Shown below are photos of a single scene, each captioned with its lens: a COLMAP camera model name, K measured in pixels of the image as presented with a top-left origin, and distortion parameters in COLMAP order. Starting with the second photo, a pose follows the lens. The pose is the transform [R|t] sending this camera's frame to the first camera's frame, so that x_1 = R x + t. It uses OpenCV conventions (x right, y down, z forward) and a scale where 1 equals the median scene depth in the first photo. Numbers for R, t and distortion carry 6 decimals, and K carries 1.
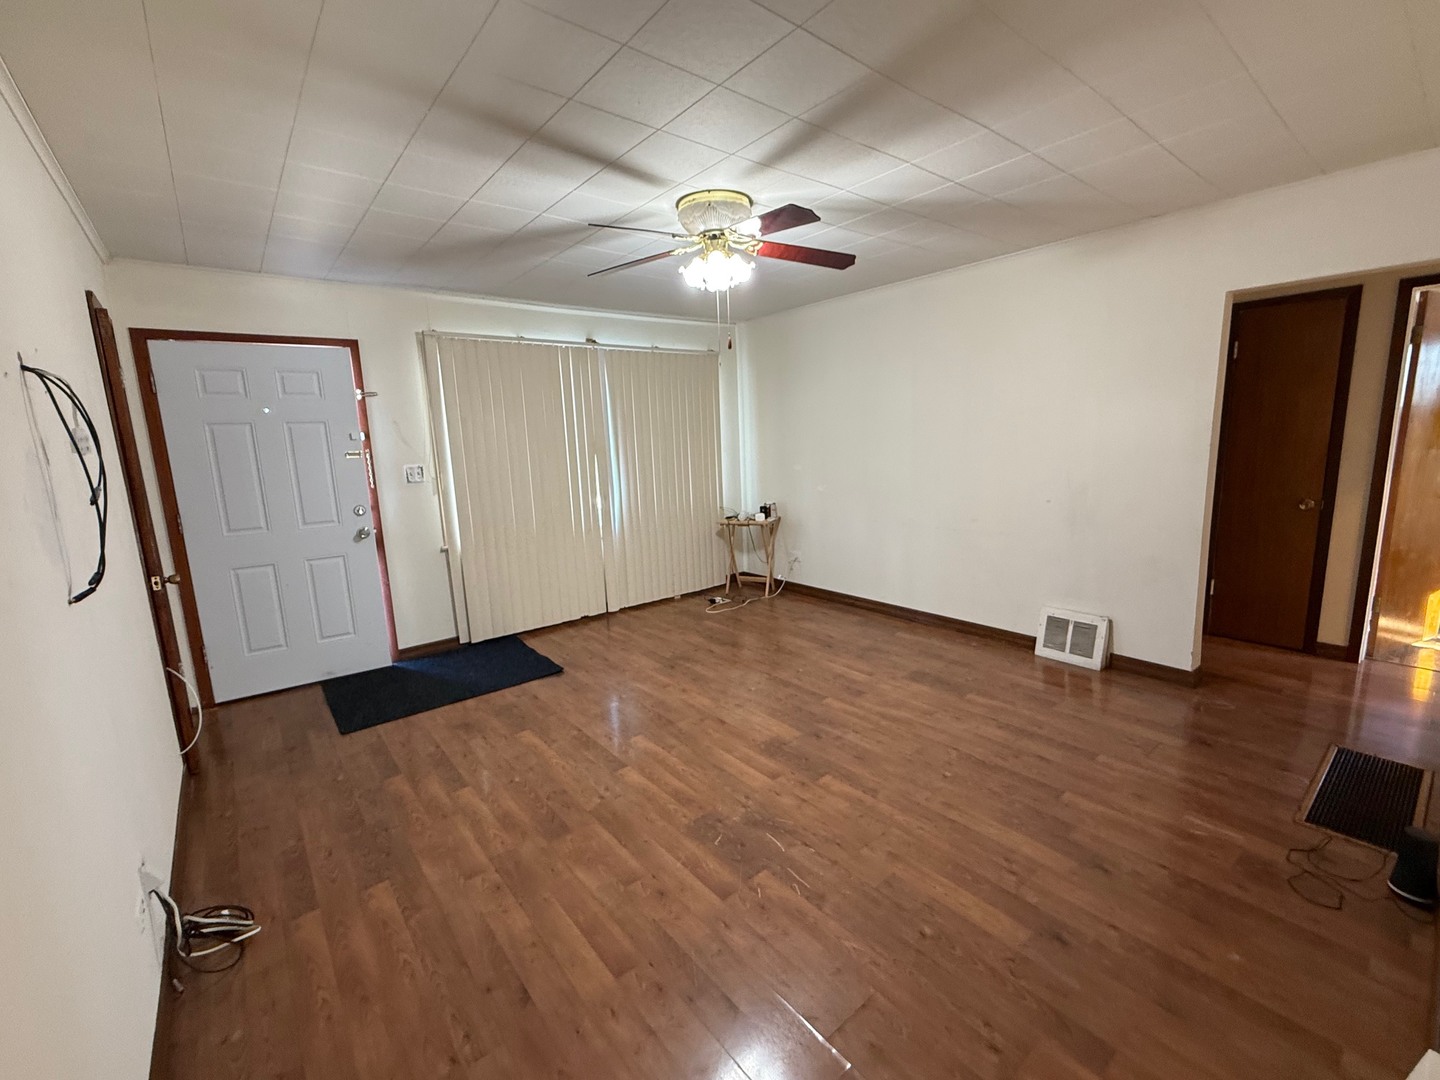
lens RADIAL K [[609.0, 0, 724.2], [0, 609.0, 534.5], [0, 0, 1]] dist [-0.001067, 0.000091]
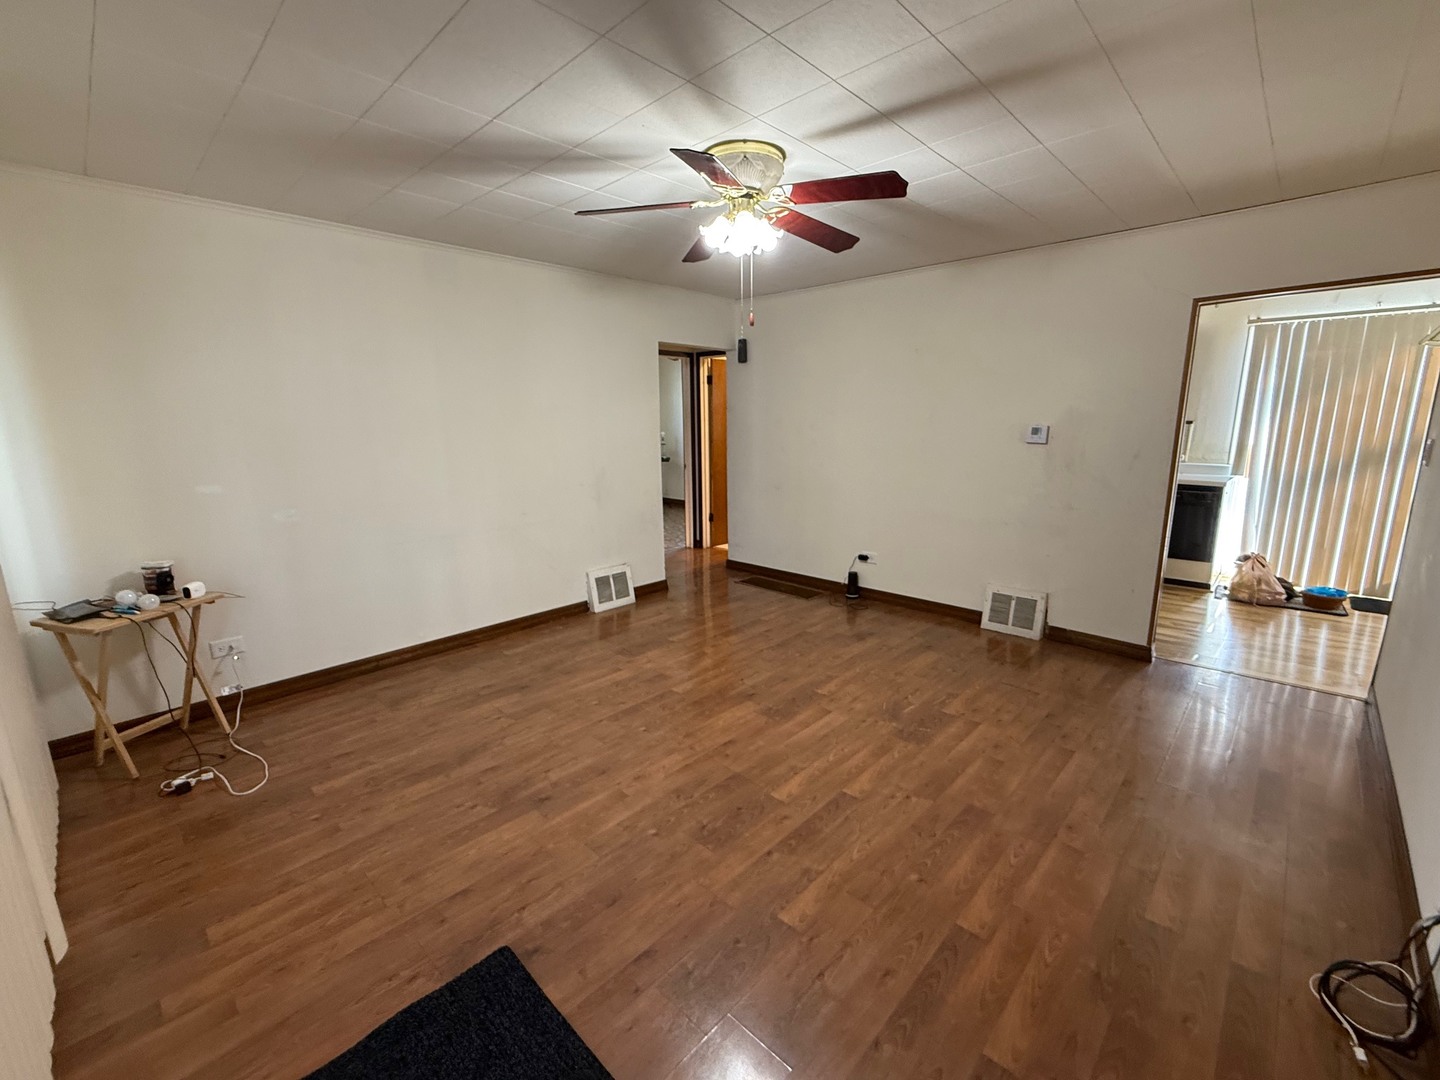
lens RADIAL K [[596.1, 0, 725.3], [0, 596.1, 533.1], [0, 0, 1]] dist [-0.001542, -0.000408]
pose [[-0.109756, -0.153160, 0.982087, -0.747288], [0.177900, 0.969075, 0.171012, -0.128087], [-0.977909, 0.193483, -0.079115, 0.935673]]
